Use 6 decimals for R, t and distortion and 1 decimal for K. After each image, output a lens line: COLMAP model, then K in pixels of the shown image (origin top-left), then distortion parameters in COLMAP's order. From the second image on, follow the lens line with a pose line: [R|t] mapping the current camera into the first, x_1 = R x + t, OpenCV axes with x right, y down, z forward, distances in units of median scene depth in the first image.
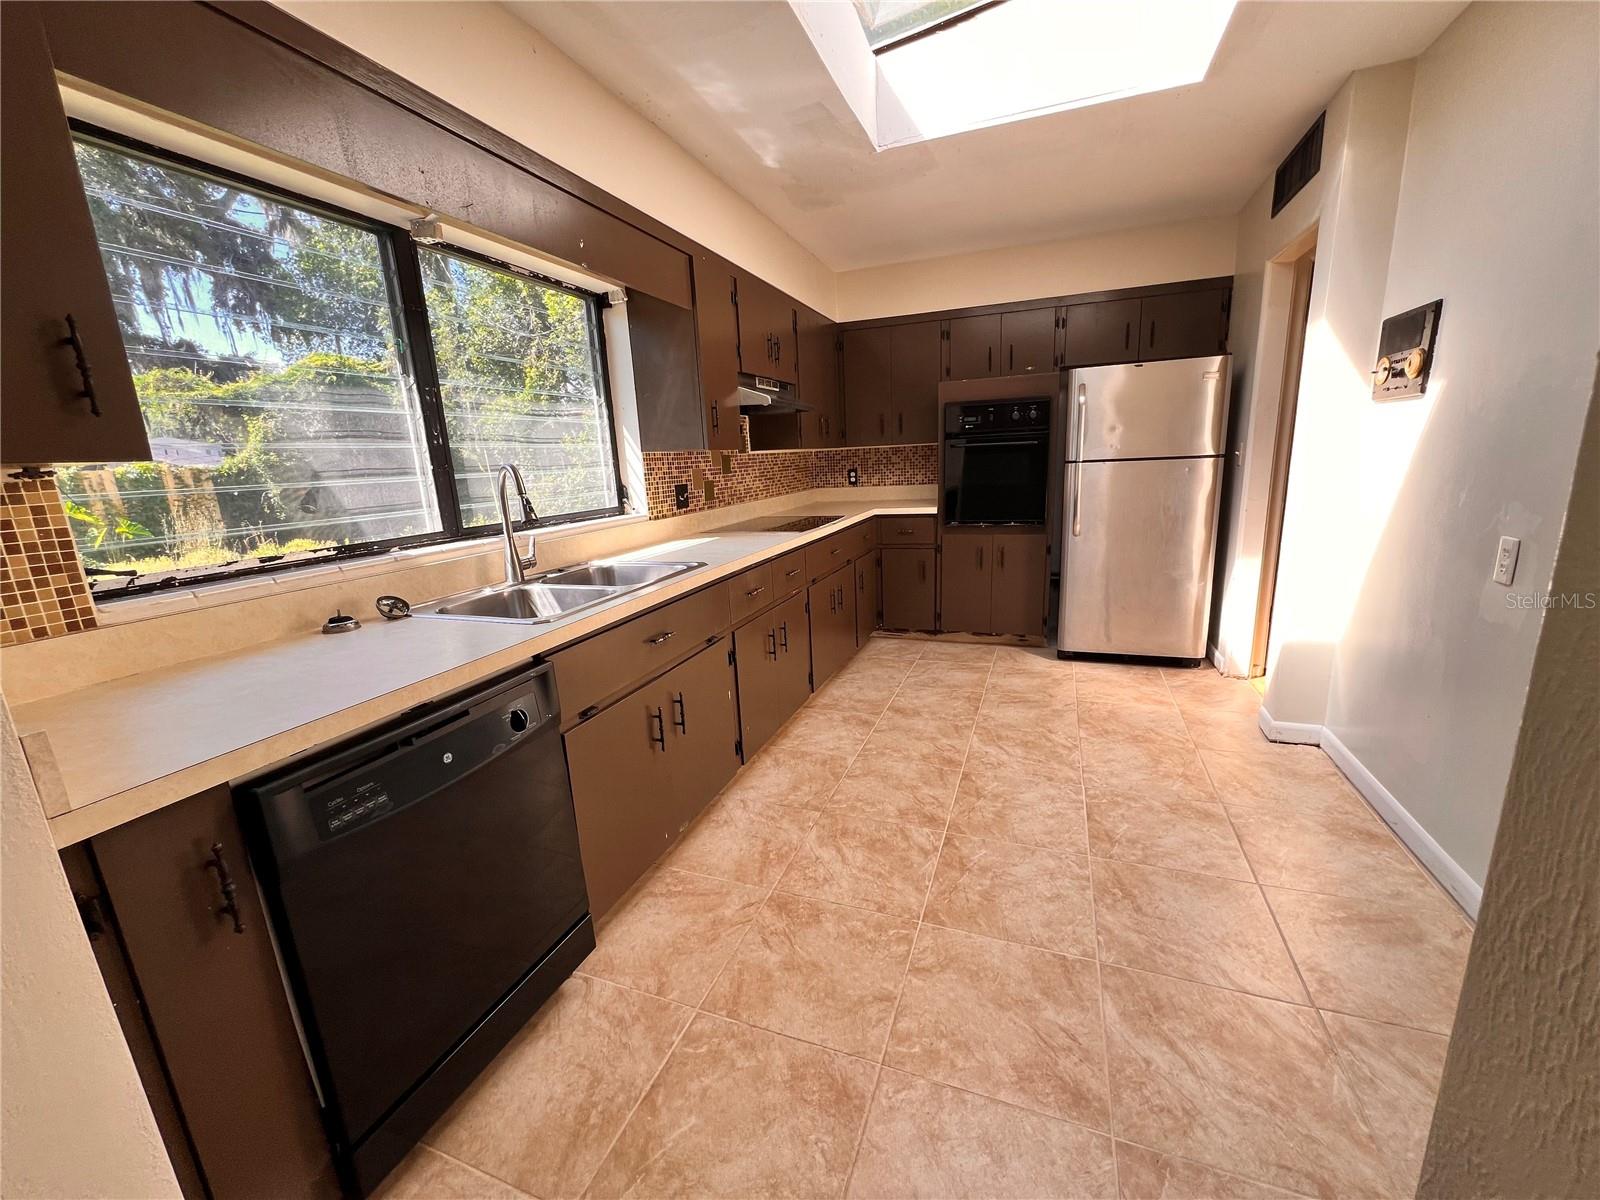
lens RADIAL K [[640.3, 0, 803.2], [0, 640.3, 604.0], [0, 0, 1]] dist [-0.000136, 0.000064]
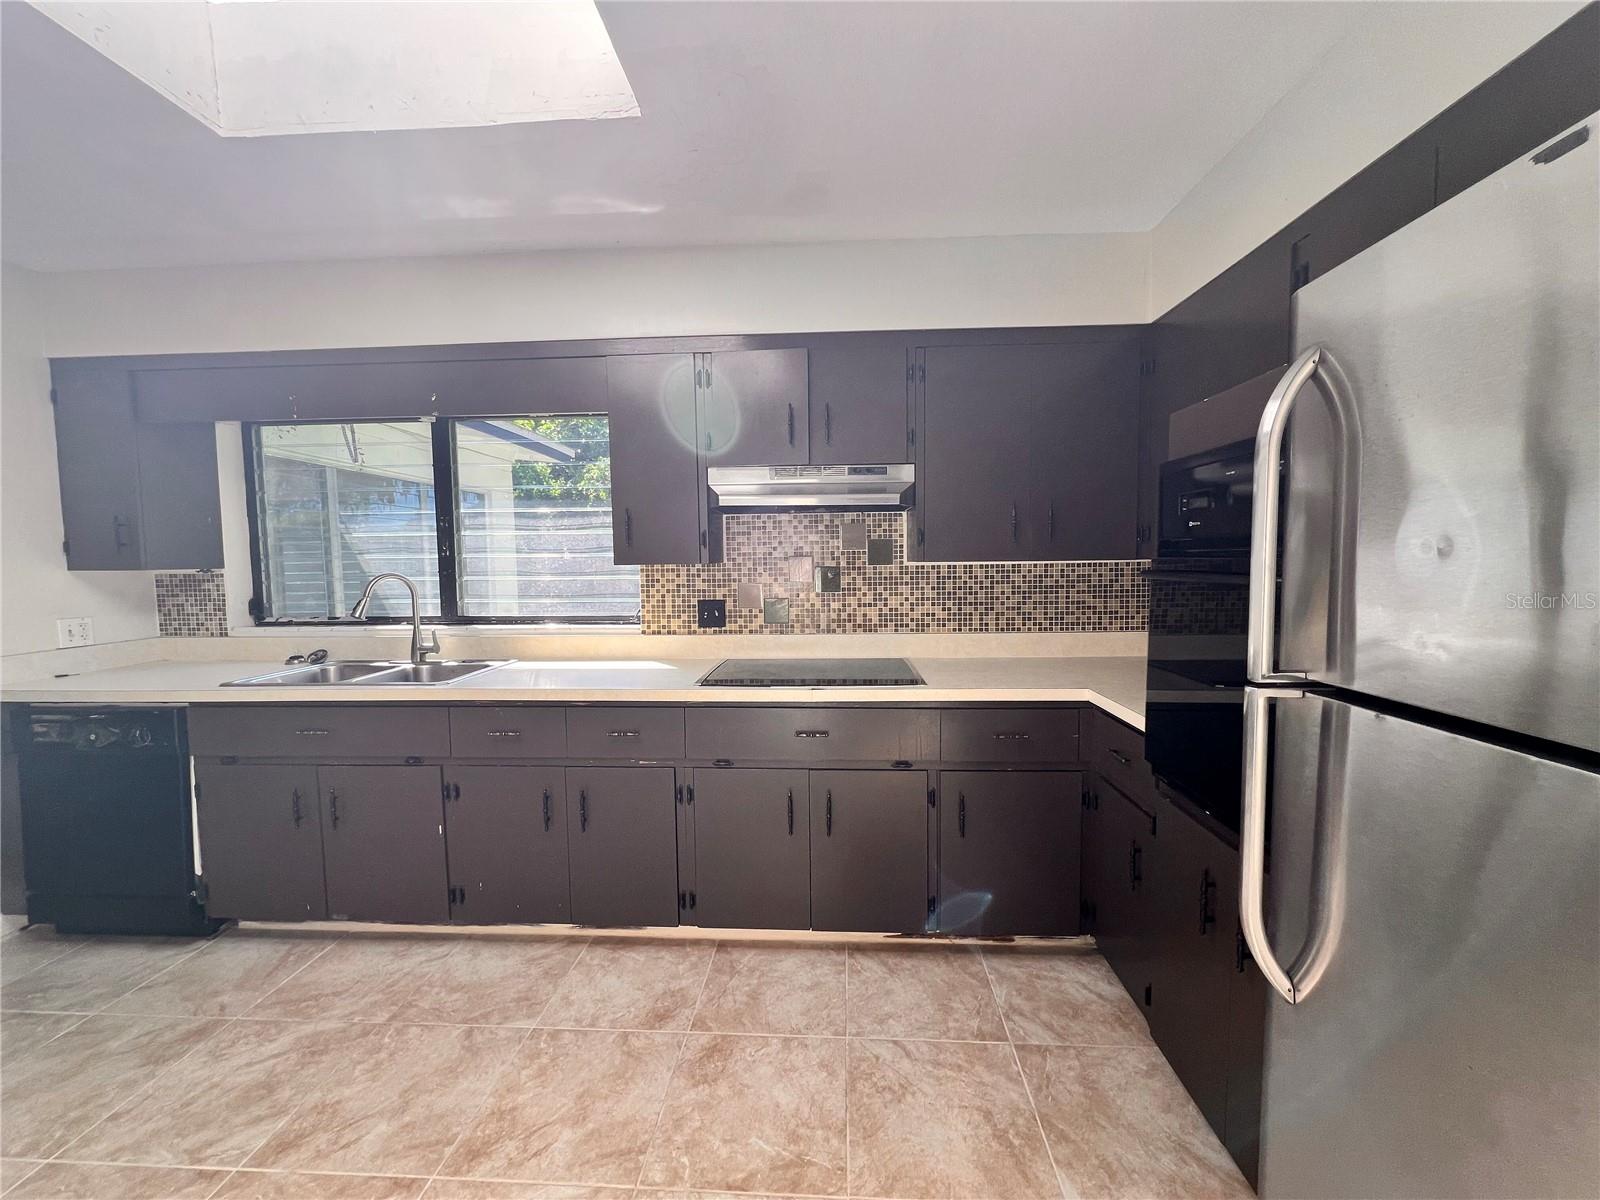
lens RADIAL K [[640.3, 0, 801.4], [0, 640.3, 601.4], [0, 0, 1]] dist [-0.000136, 0.000064]
pose [[0.299695, 0.110499, -0.947614, 0.676227], [-0.218230, 0.974875, 0.044660, -0.256985], [0.928740, 0.193414, 0.316280, 0.869759]]
